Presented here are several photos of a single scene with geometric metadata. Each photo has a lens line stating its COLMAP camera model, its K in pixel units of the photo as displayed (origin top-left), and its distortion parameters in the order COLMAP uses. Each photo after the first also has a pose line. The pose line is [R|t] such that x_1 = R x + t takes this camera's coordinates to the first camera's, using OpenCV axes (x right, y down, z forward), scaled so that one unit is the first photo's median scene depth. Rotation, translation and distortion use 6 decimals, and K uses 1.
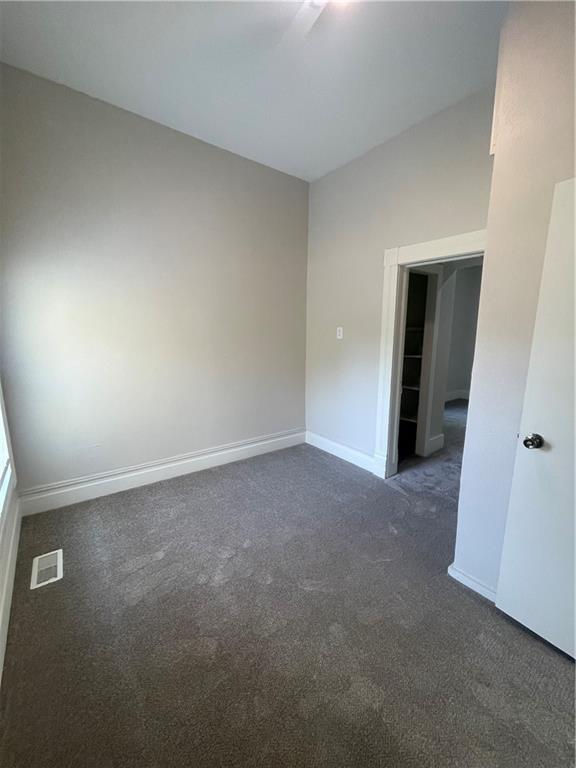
lens RADIAL K [[310.2, 0, 285.4], [0, 310.2, 384.0], [0, 0, 1]] dist [-0.001272, 0.000035]
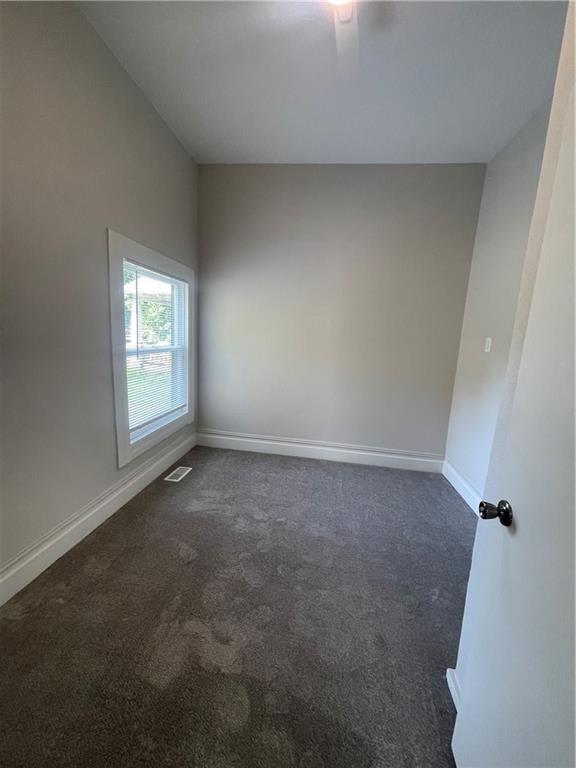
lens RADIAL K [[310.2, 0, 284.9], [0, 310.2, 383.7], [0, 0, 1]] dist [-0.001272, 0.000035]
pose [[0.718152, 0.153196, -0.678814, 0.399812], [-0.176006, 0.983738, 0.035807, -0.007380], [0.673261, 0.093761, 0.733436, 0.102227]]
